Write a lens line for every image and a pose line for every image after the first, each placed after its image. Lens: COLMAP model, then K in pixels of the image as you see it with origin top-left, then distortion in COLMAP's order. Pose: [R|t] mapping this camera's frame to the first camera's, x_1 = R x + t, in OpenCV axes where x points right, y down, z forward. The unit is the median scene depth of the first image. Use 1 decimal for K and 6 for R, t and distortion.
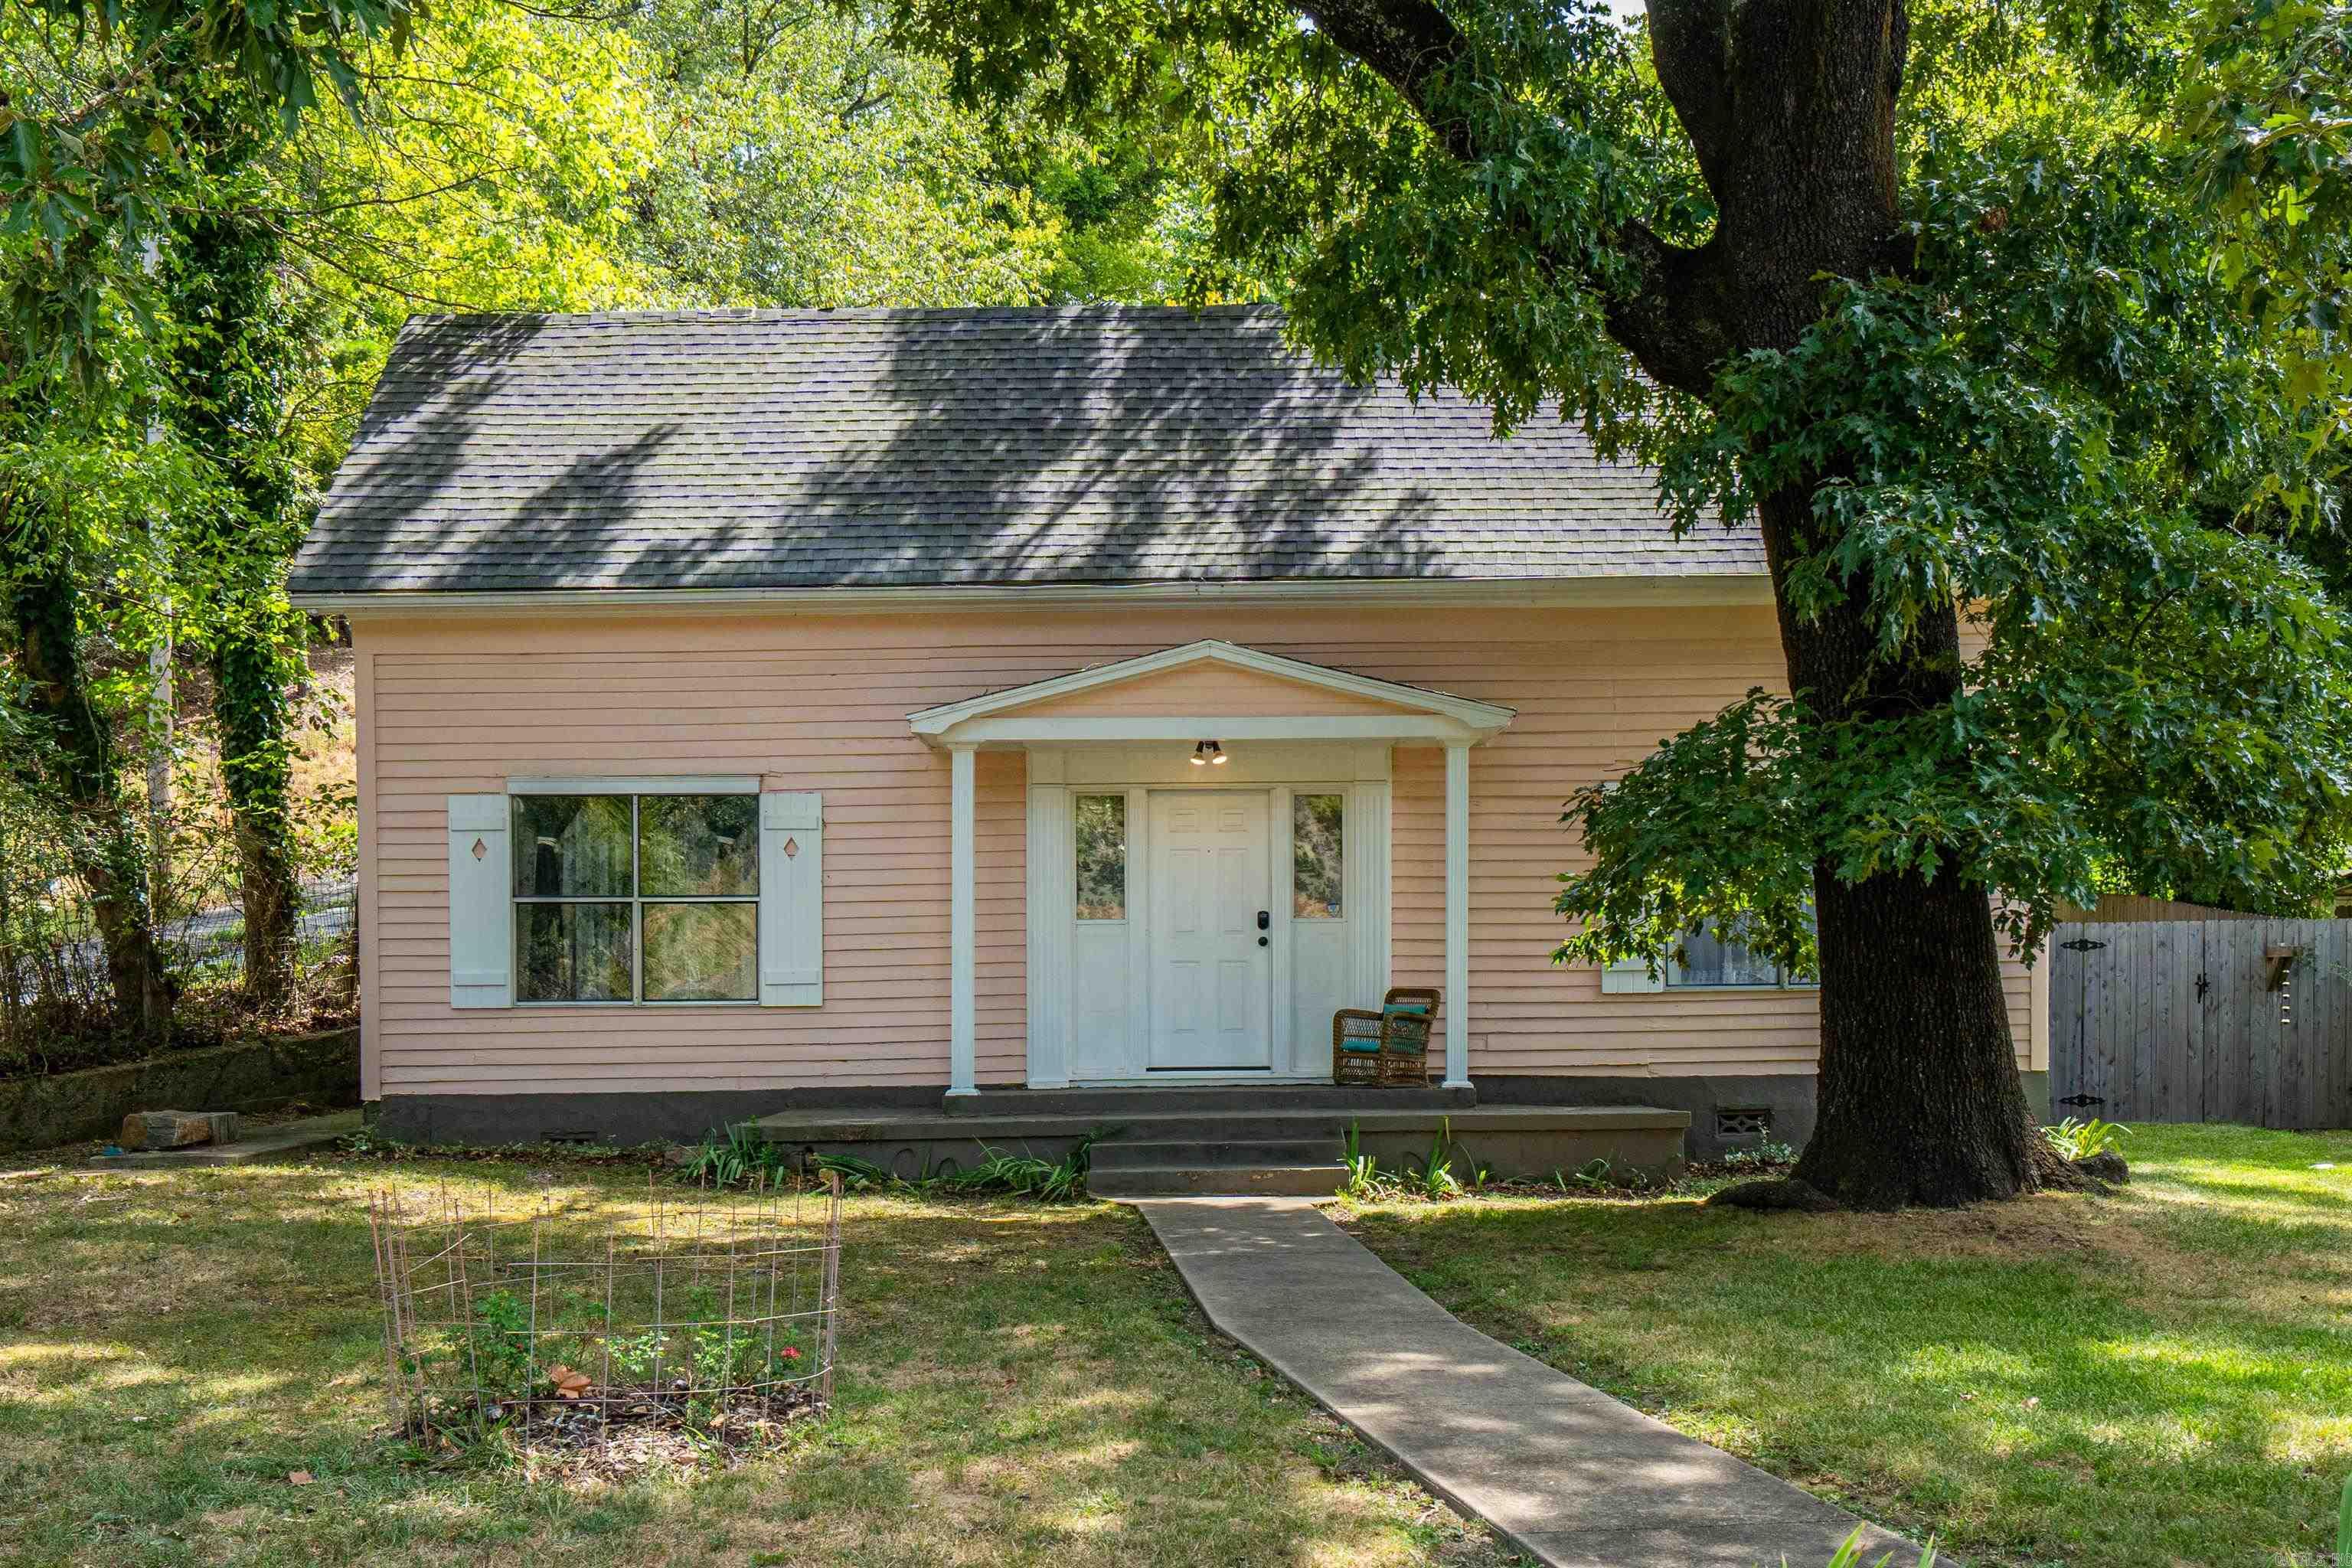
lens RADIAL K [[2357.8, 0, 1257.4], [0, 2357.8, 1008.3], [0, 0, 1]] dist [0.016618, 0.000000]
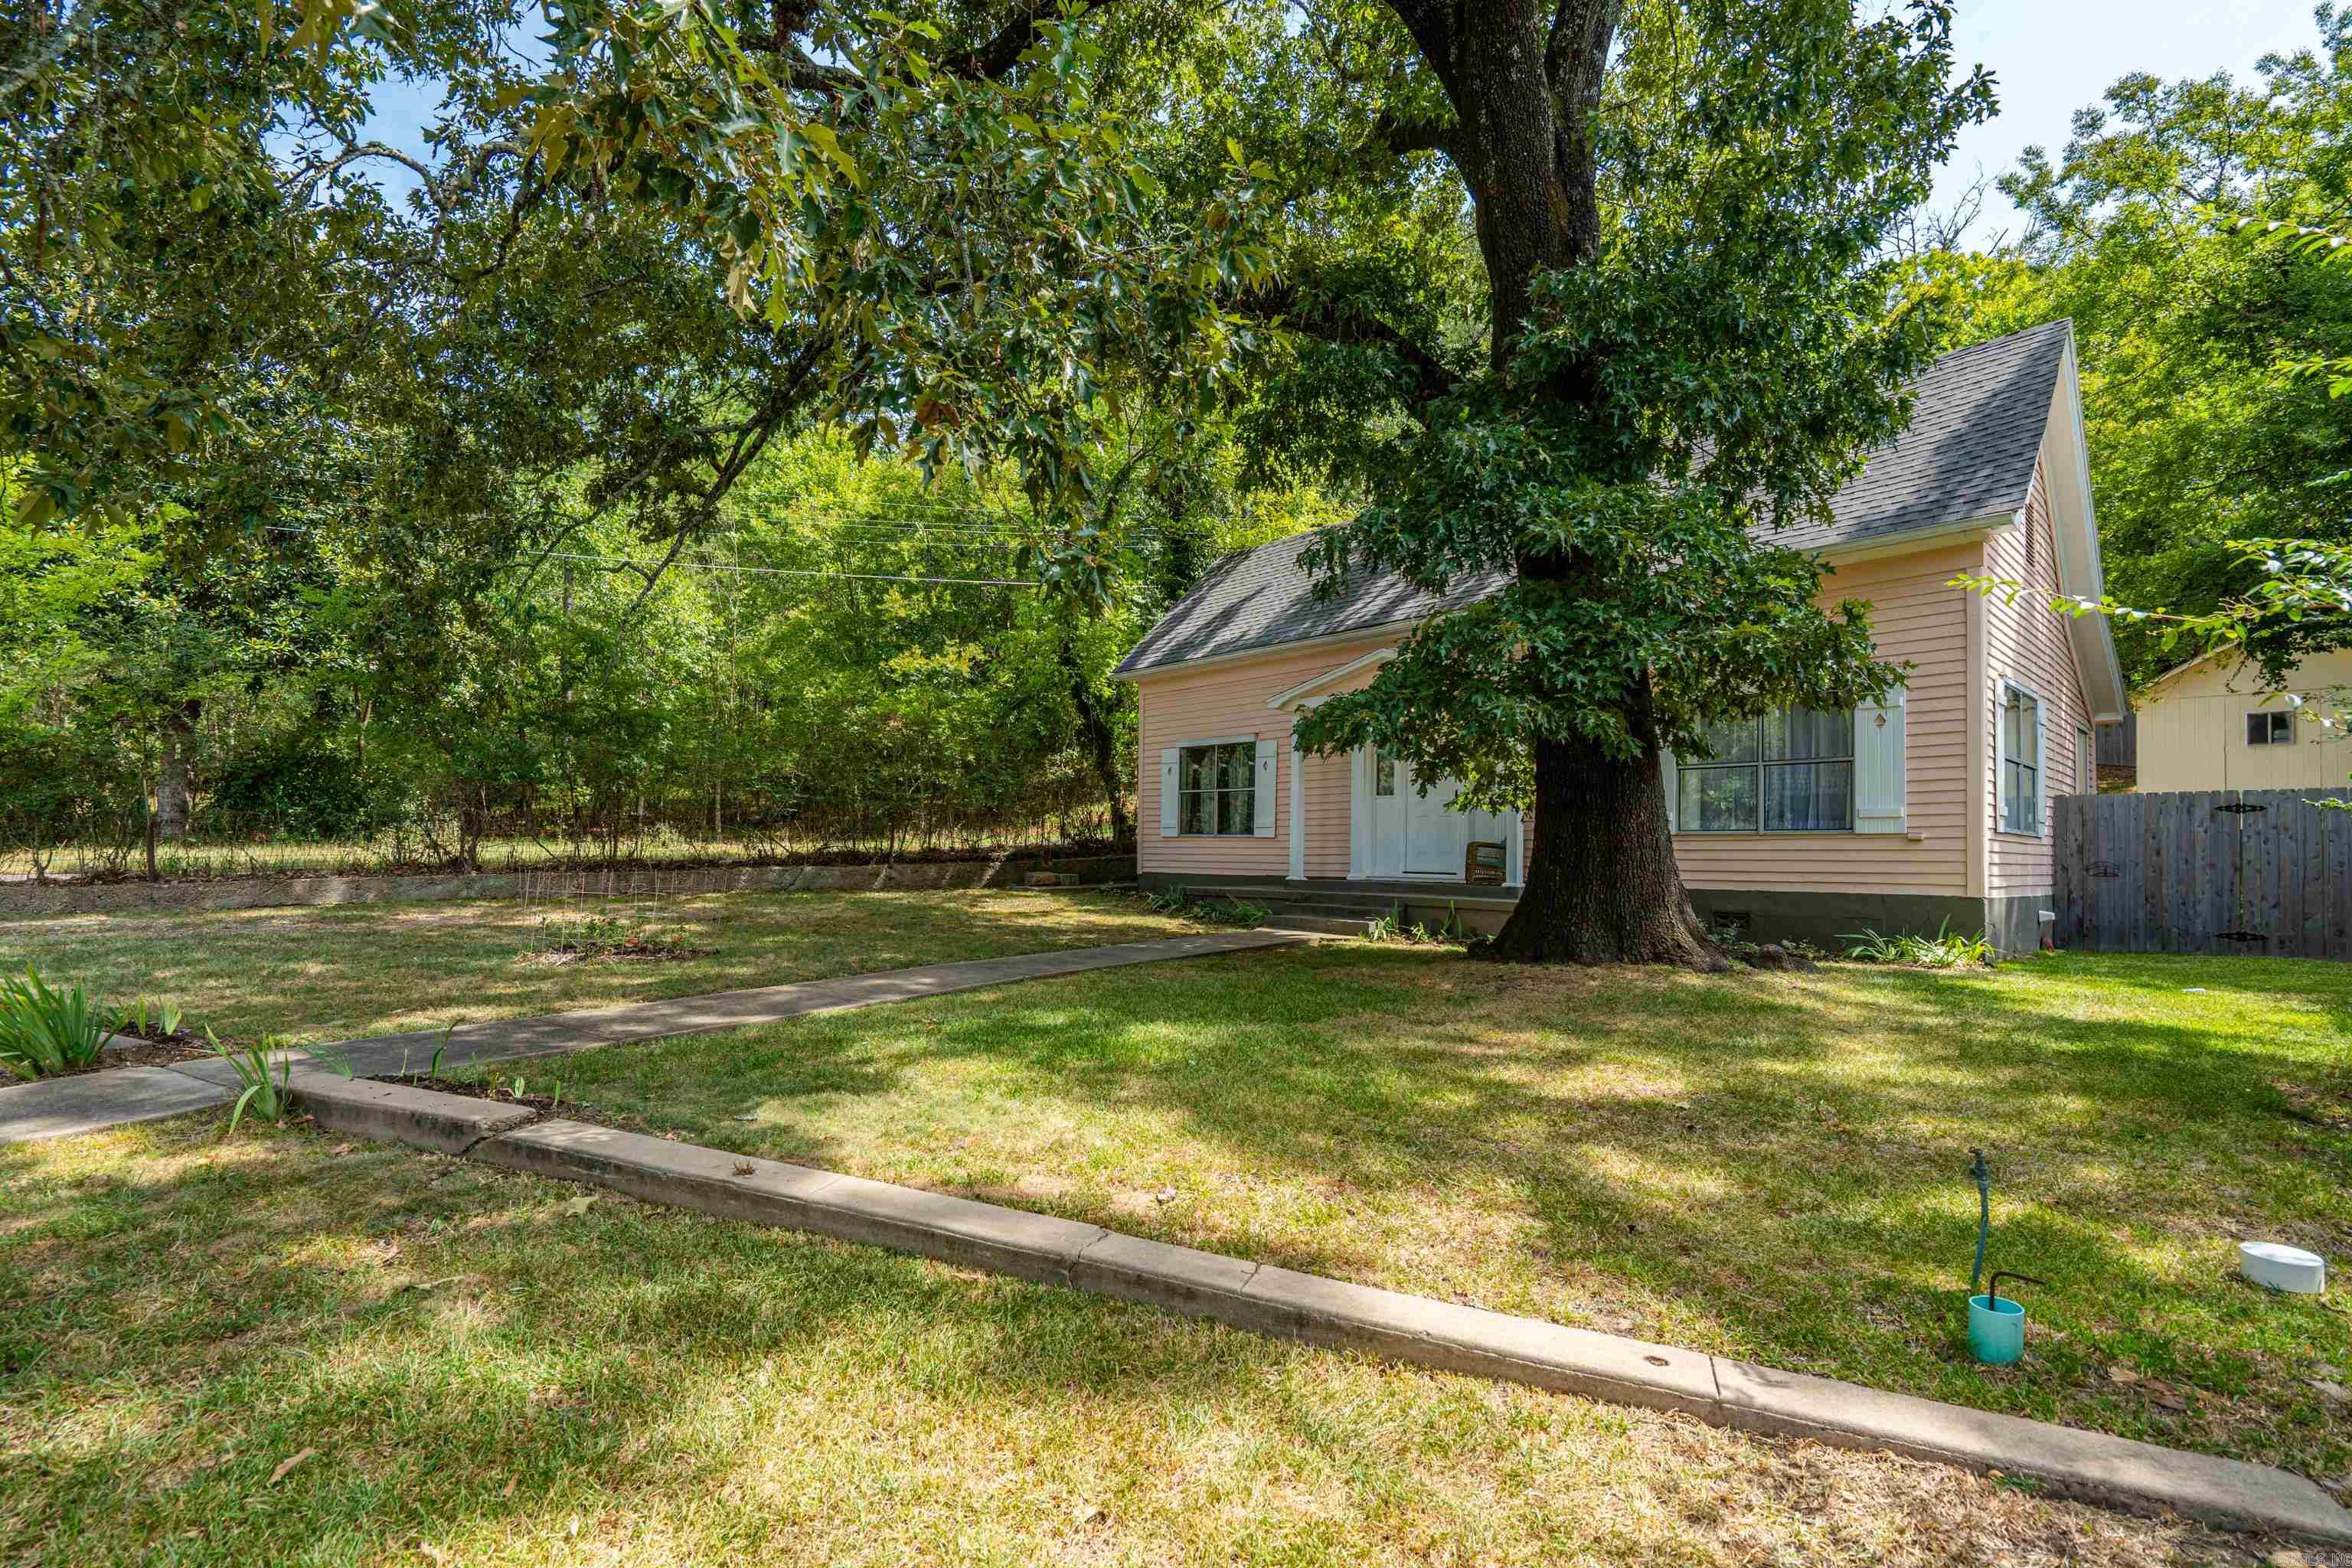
lens RADIAL K [[1077.0, 0, 1189.5], [0, 1077.0, 798.0], [0, 0, 1]] dist [-0.007339, 0.001278]
pose [[0.669490, -0.020434, -0.742540, 0.484734], [-0.030172, 0.998049, -0.054669, 0.017934], [0.742208, 0.059004, 0.667567, 0.293860]]
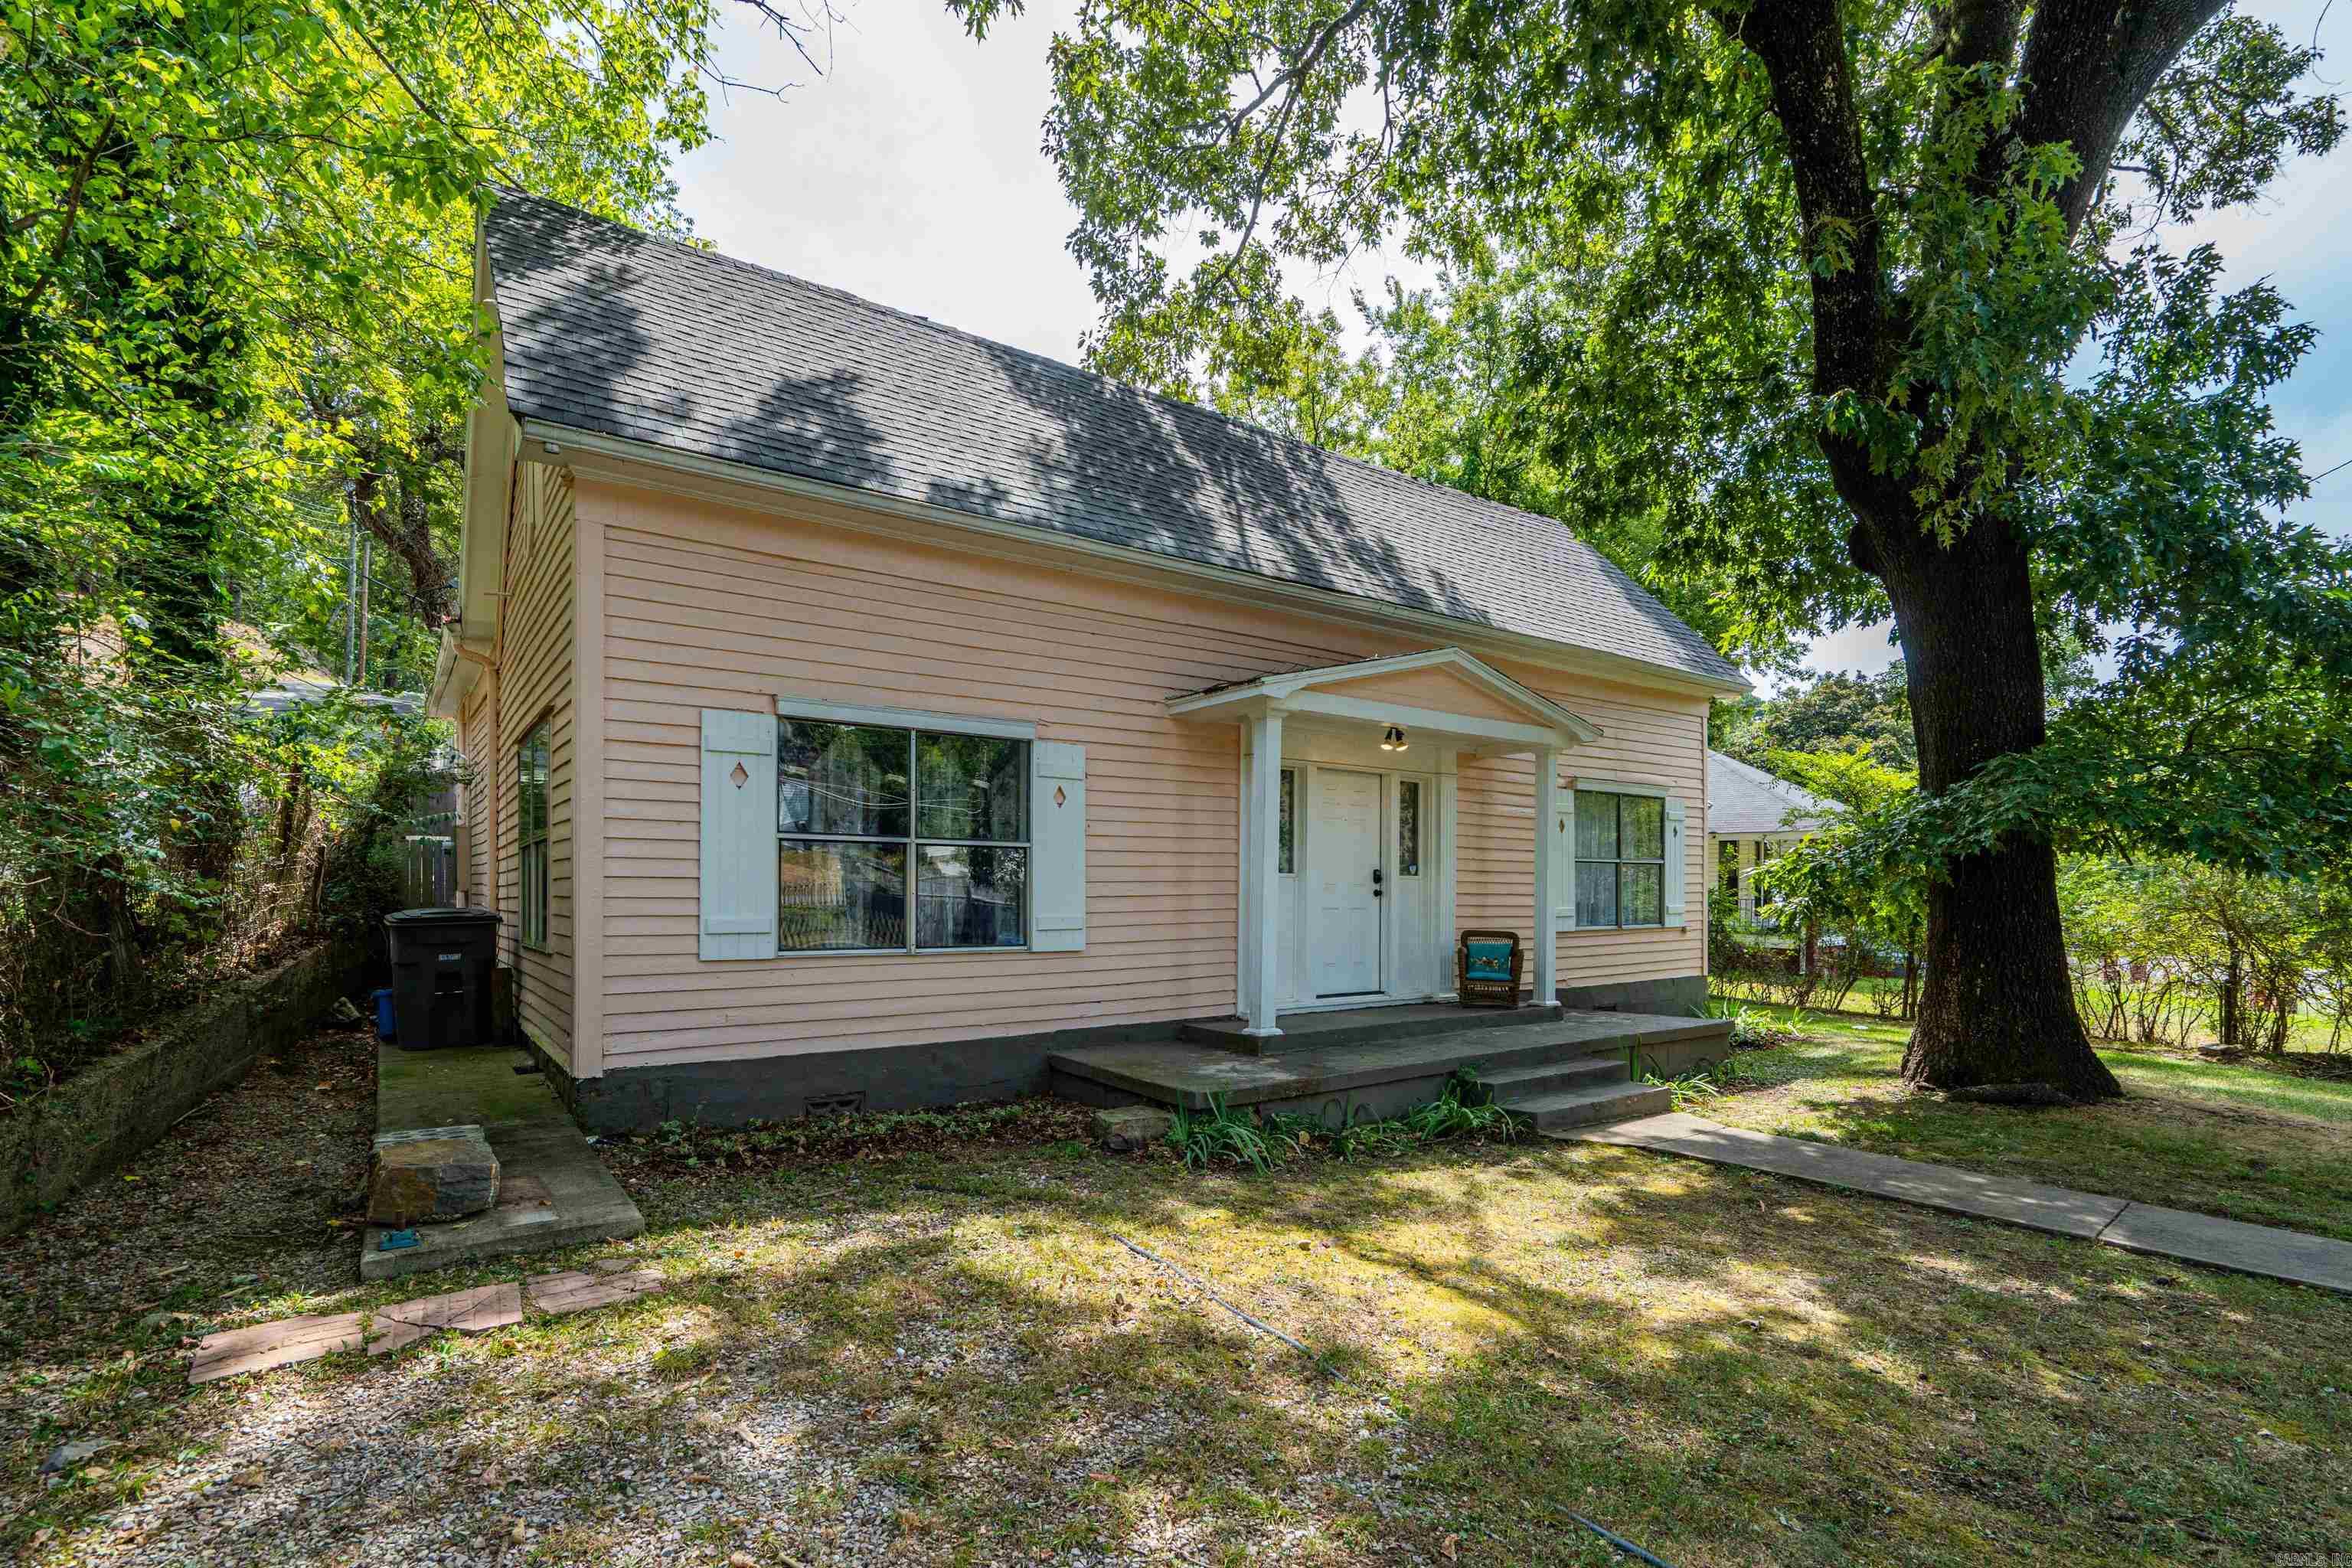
lens RADIAL K [[1077.0, 0, 1217.0], [0, 1077.0, 887.0], [0, 0, 1]] dist [-0.007339, 0.001278]
pose [[0.817309, 0.015636, 0.575988, -0.411166], [-0.008036, 0.999844, -0.015740, -0.021803], [-0.576144, 0.008236, 0.817307, 0.578298]]
